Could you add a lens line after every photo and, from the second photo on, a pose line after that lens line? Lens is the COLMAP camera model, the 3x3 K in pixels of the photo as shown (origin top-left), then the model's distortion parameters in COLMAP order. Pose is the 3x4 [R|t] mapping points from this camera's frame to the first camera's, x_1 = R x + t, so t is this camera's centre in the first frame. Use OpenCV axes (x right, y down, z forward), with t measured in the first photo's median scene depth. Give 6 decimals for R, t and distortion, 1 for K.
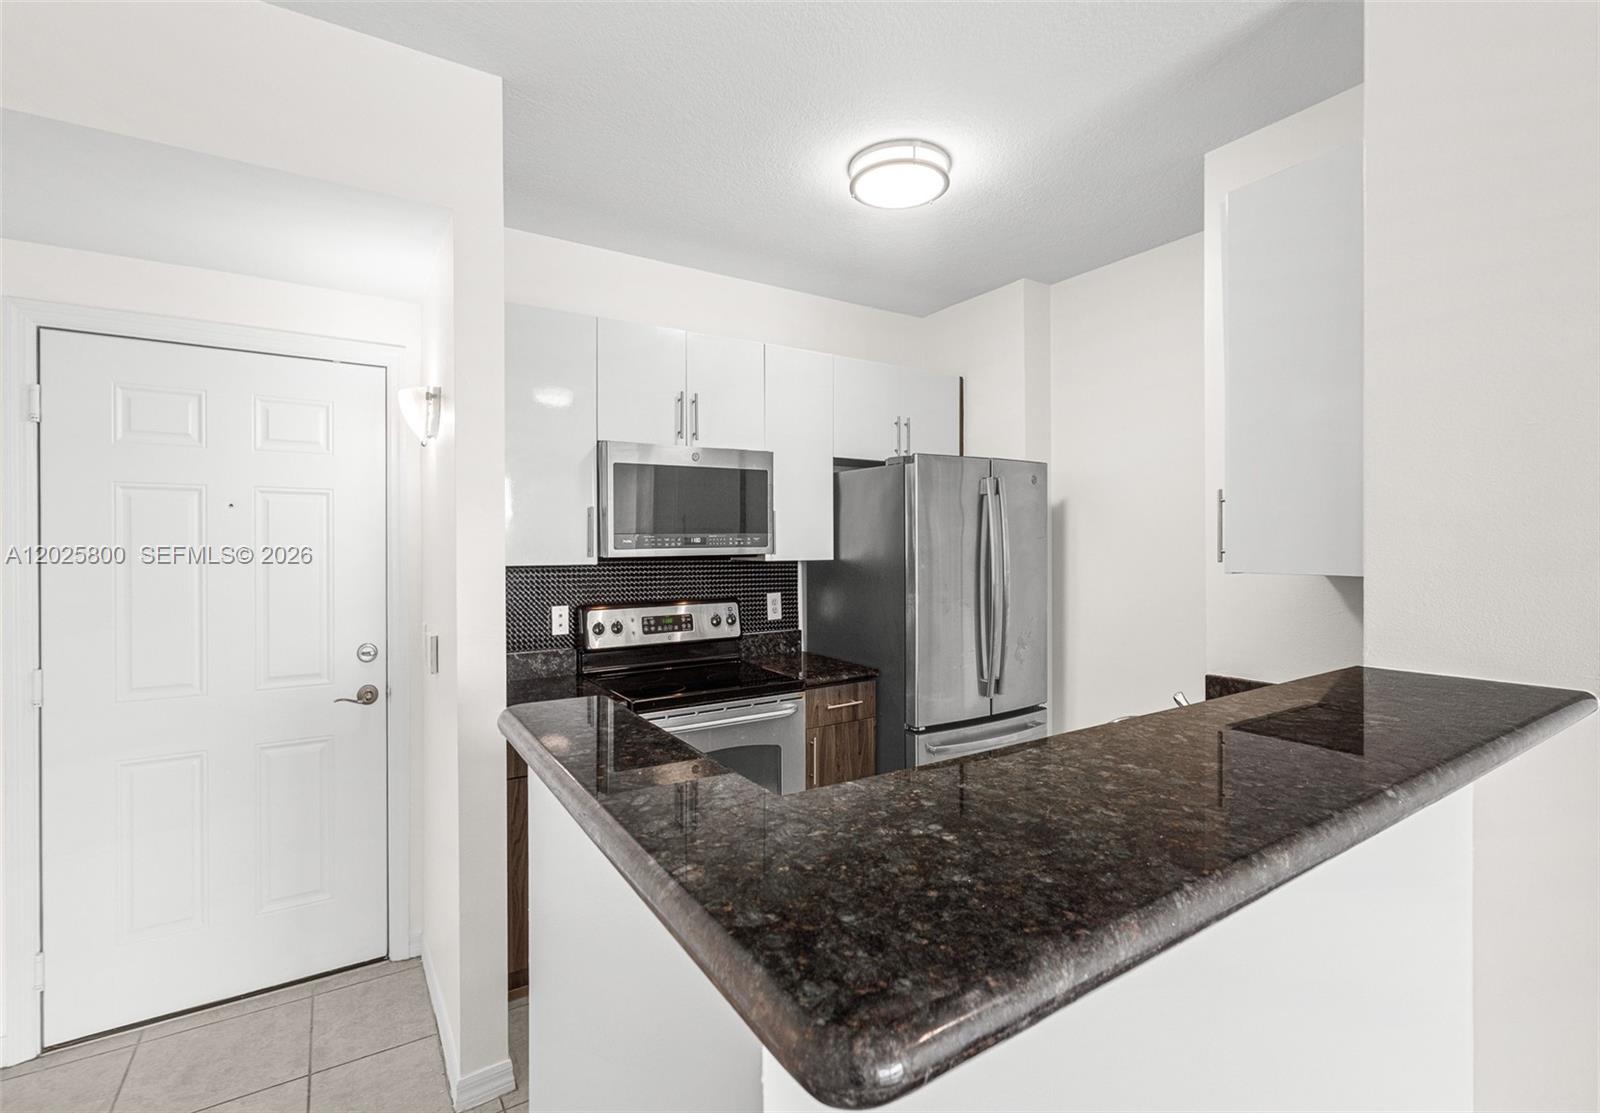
lens RADIAL K [[746.1, 0, 739.1], [0, 746.1, 538.5], [0, 0, 1]] dist [0.000414, 0.000585]
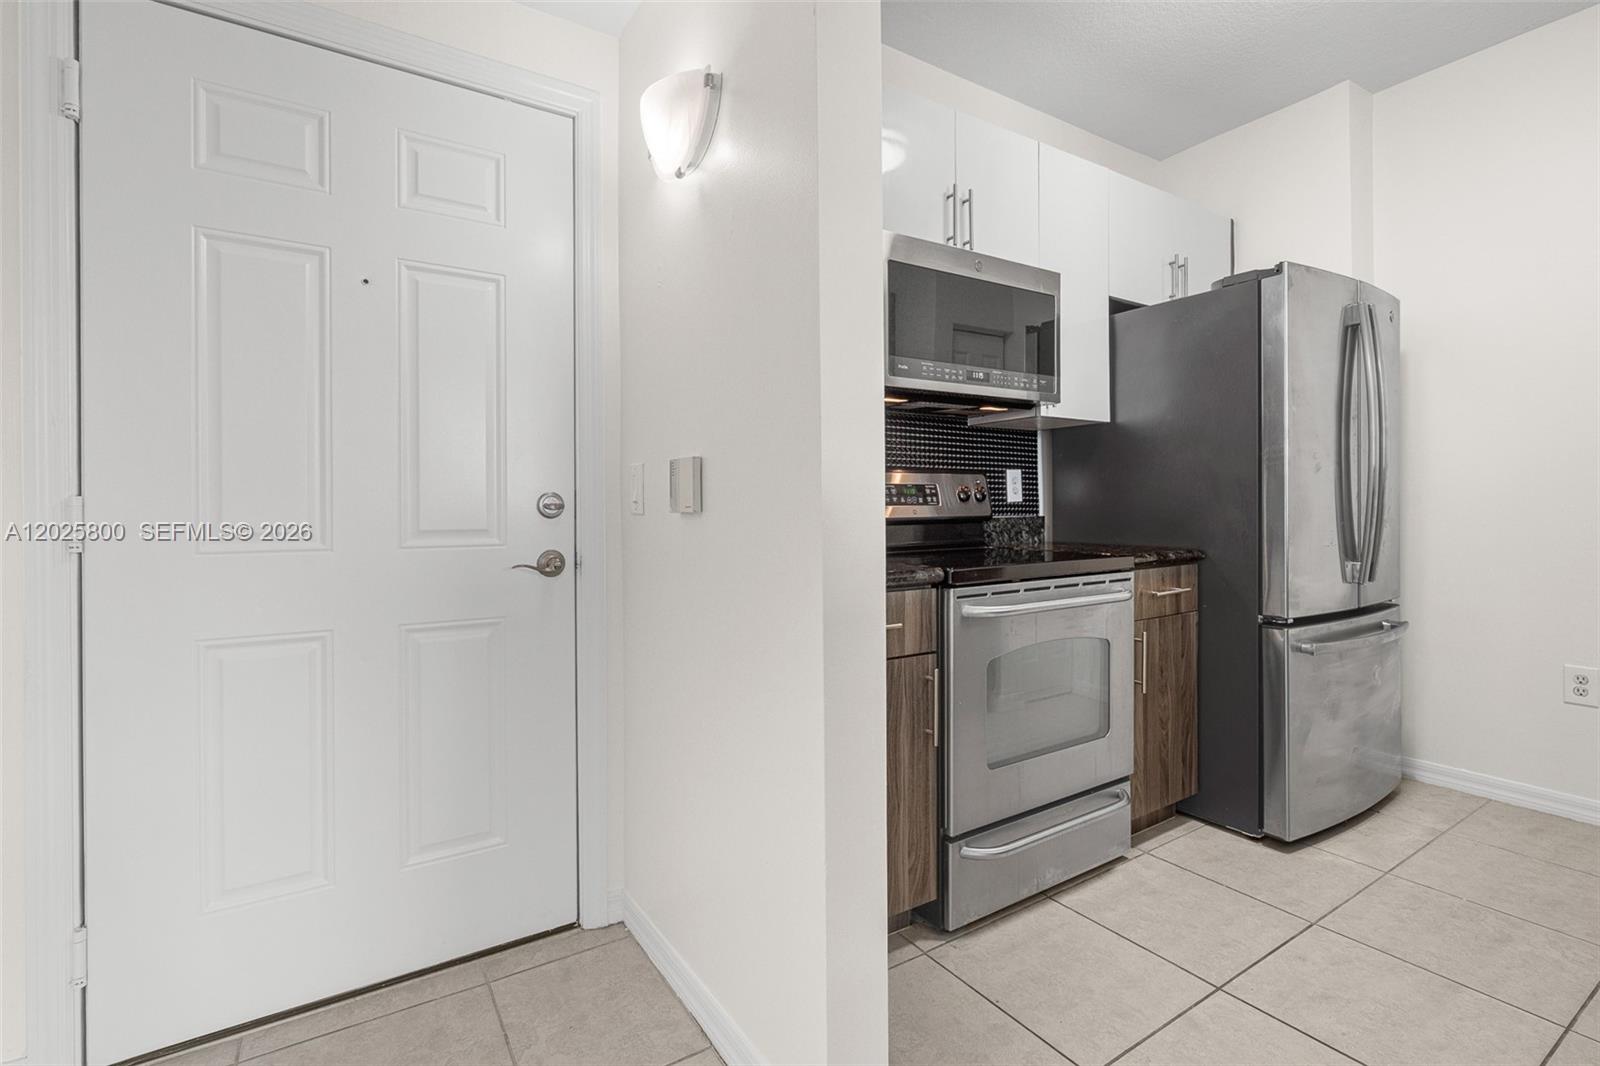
lens RADIAL K [[721.0, 0, 802.7], [0, 721.0, 508.4], [0, 0, 1]] dist [-0.000869, 0.000000]
pose [[0.998452, 0.021006, 0.051503, -0.273135], [-0.022095, 0.999542, 0.020655, 0.127283], [-0.051046, -0.021761, 0.998459, 0.274464]]
